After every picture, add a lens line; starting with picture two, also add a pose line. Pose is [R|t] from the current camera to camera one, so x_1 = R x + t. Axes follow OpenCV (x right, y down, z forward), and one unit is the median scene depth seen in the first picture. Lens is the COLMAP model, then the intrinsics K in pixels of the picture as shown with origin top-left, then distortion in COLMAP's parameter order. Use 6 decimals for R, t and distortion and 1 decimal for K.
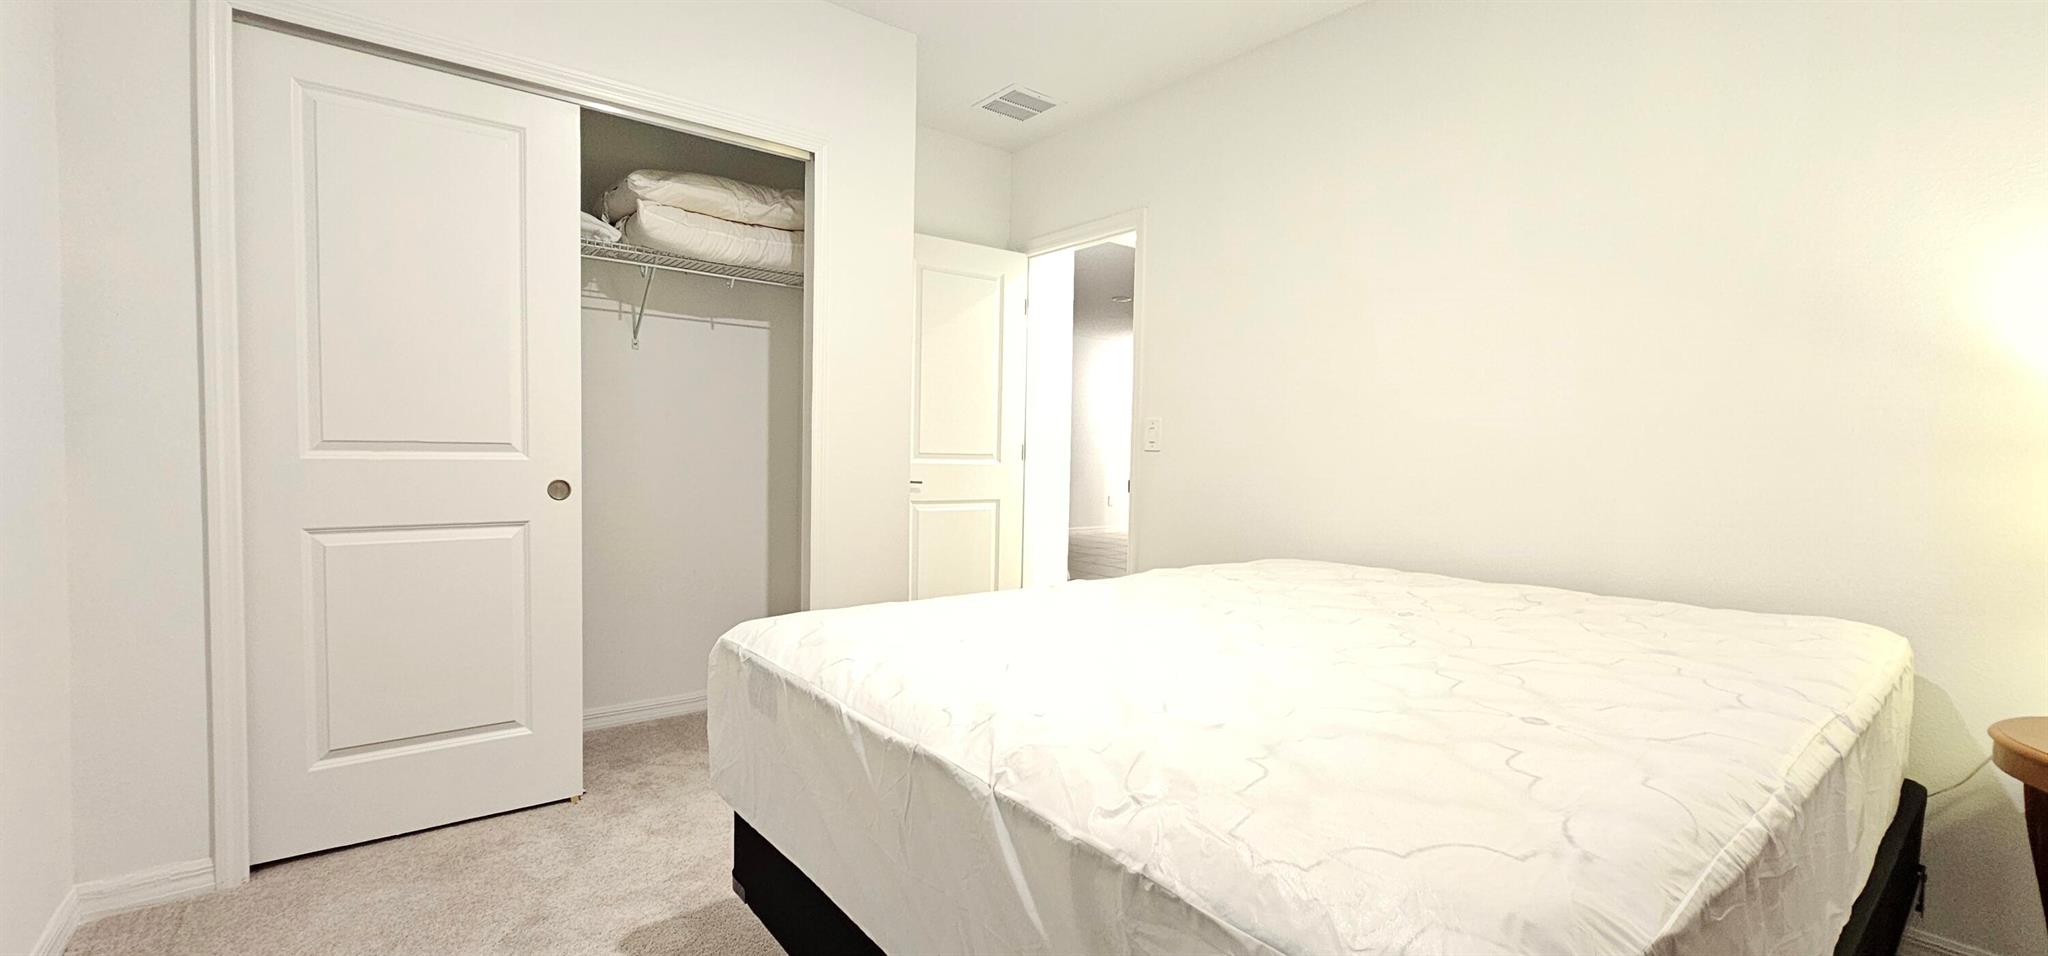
lens RADIAL K [[788.0, 0, 969.2], [0, 788.0, 479.3], [0, 0, 1]] dist [-0.000488, -0.000080]
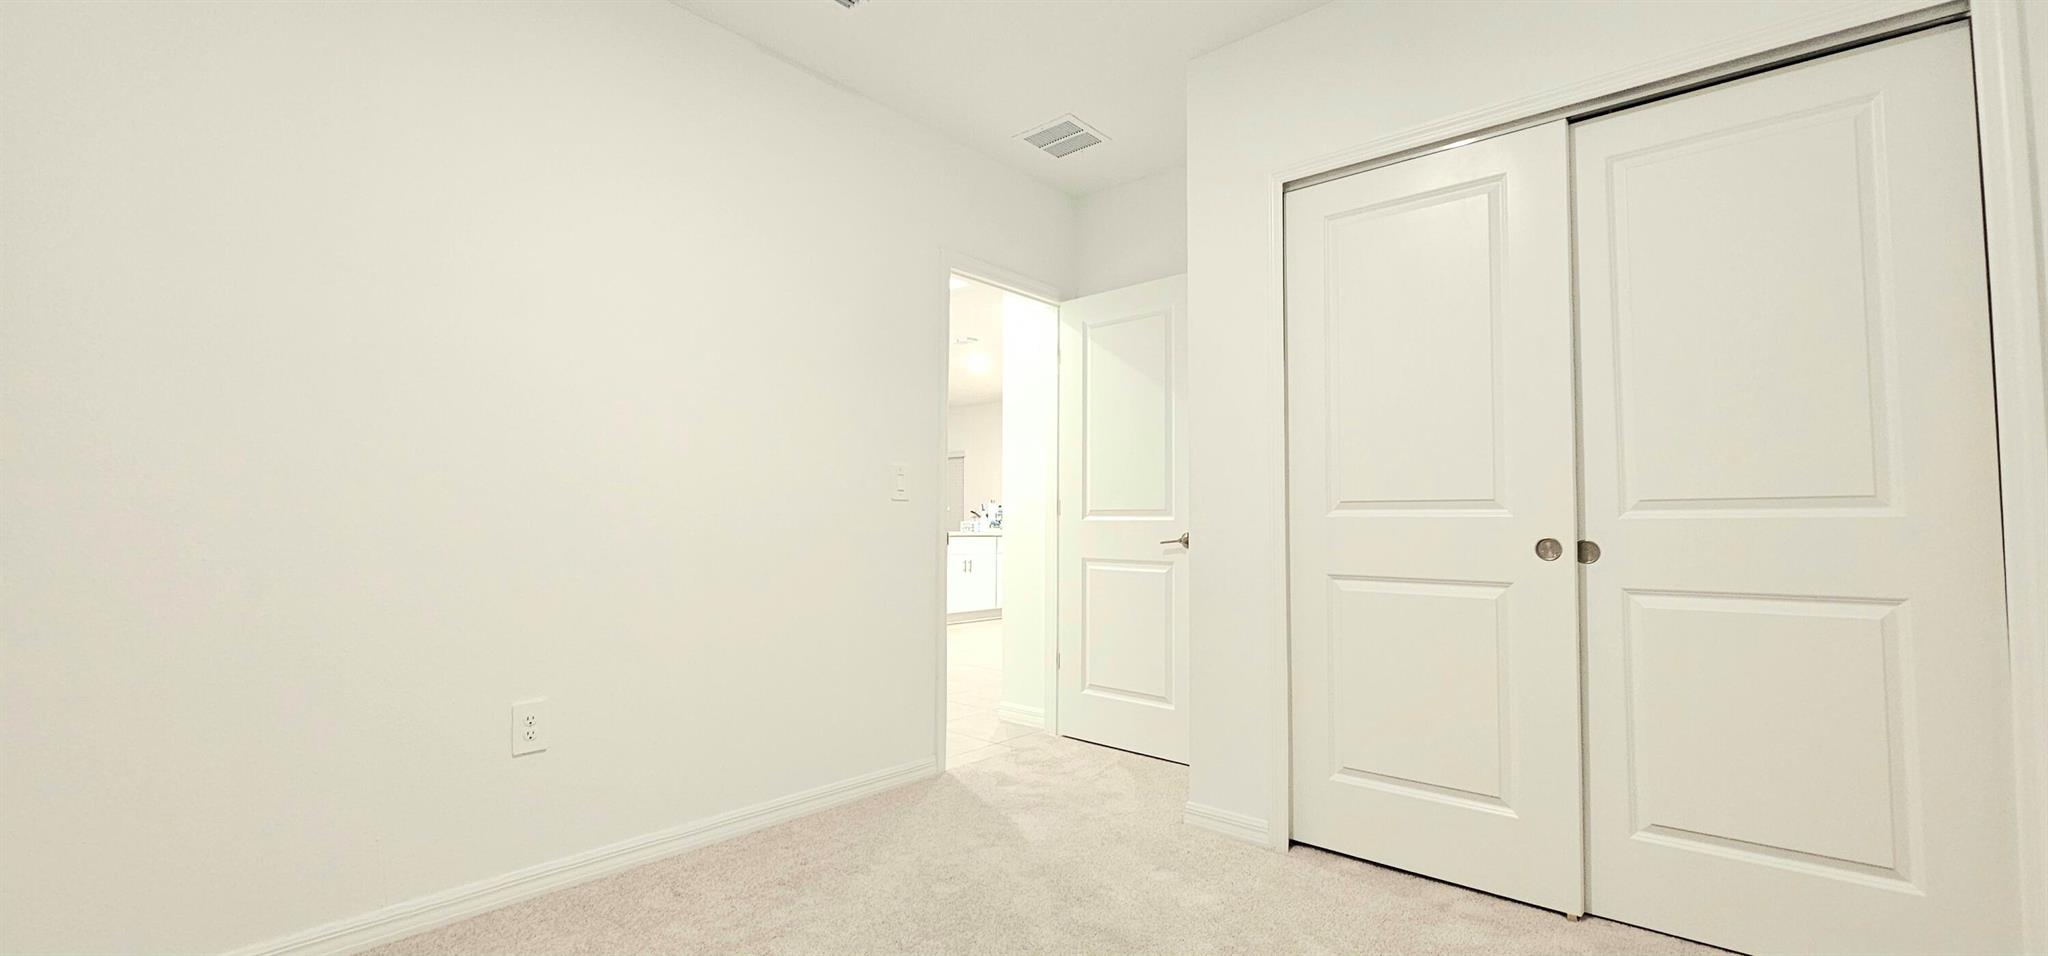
lens RADIAL K [[839.9, 0, 1018.7], [0, 839.9, 484.7], [0, 0, 1]] dist [-0.000302, -0.000164]
pose [[0.235904, -0.041408, -0.970894, 0.274534], [-0.021274, 0.998632, -0.047760, -0.002712], [0.971543, 0.031922, 0.234700, 0.212414]]
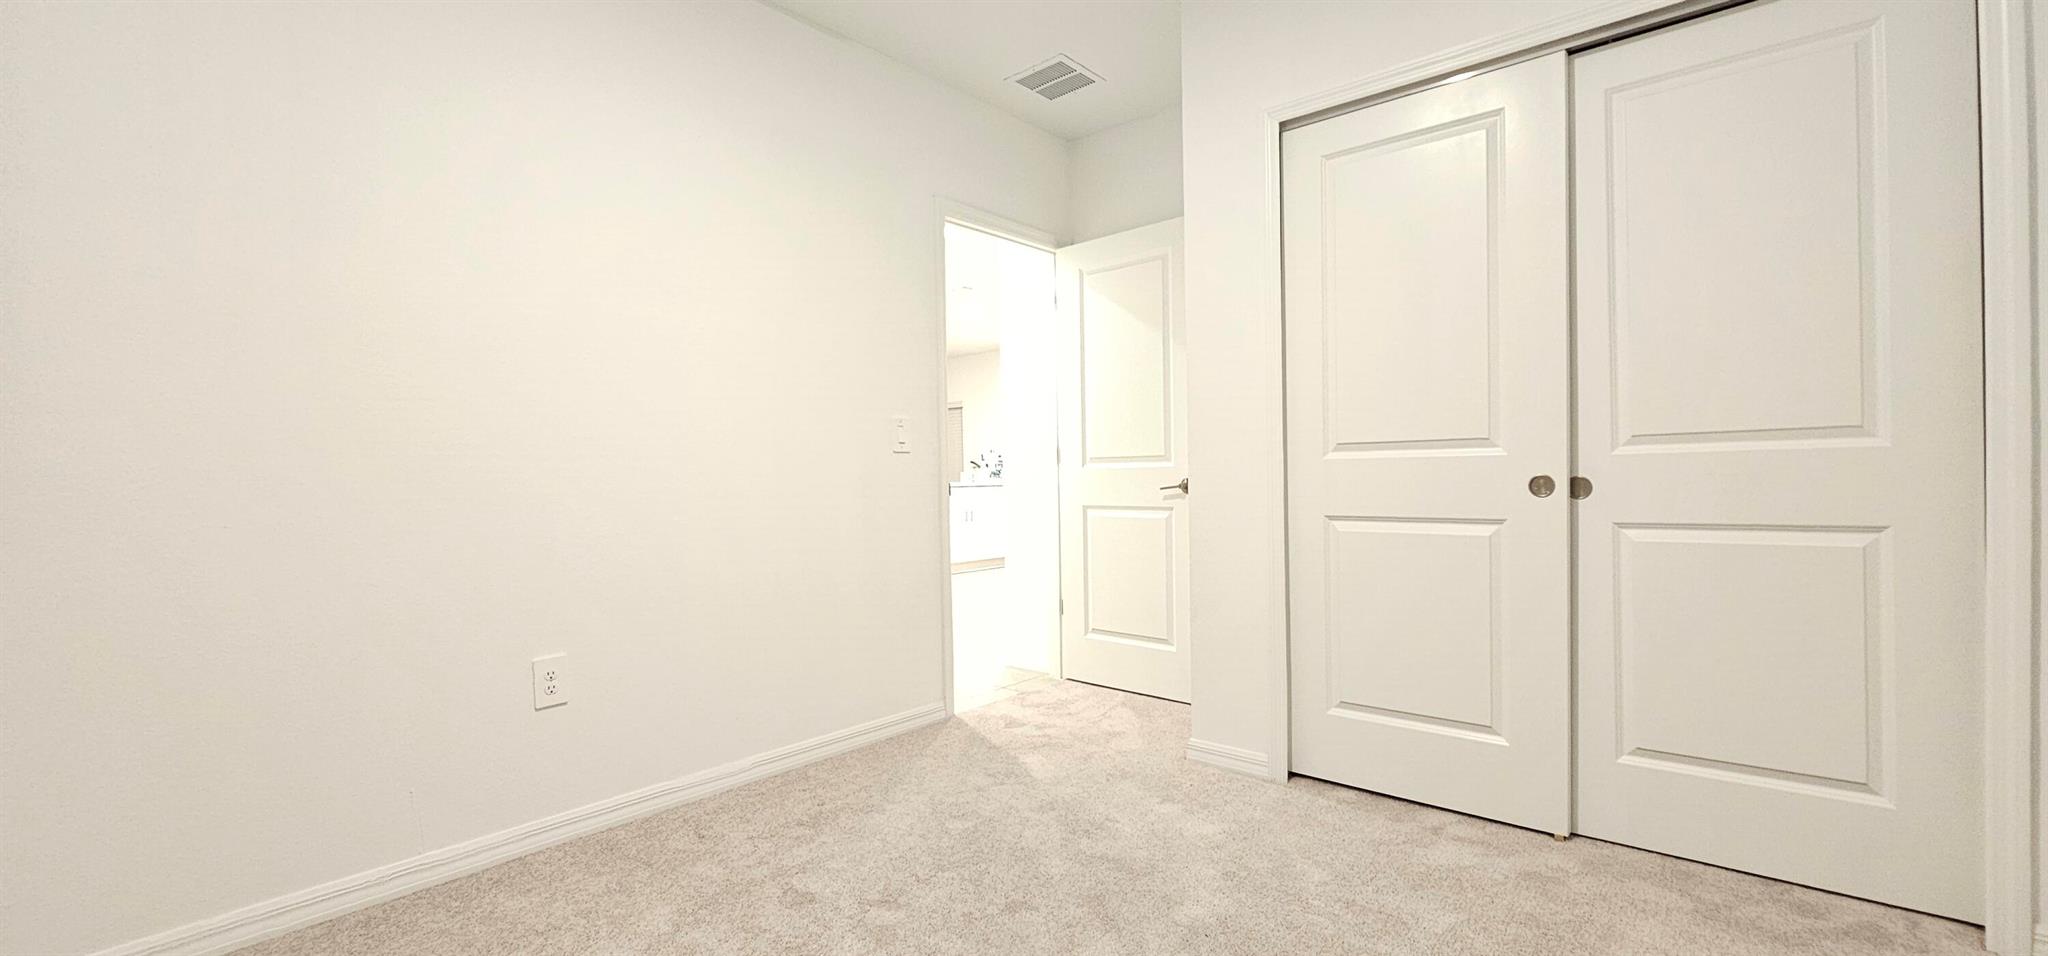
lens RADIAL K [[839.9, 0, 1018.7], [0, 839.9, 484.7], [0, 0, 1]] dist [-0.000302, -0.000164]
pose [[0.236489, 0.011970, -0.971560, 0.288728], [0.002130, 0.999915, 0.012838, -0.003288], [0.971632, -0.005106, 0.236444, 0.205898]]
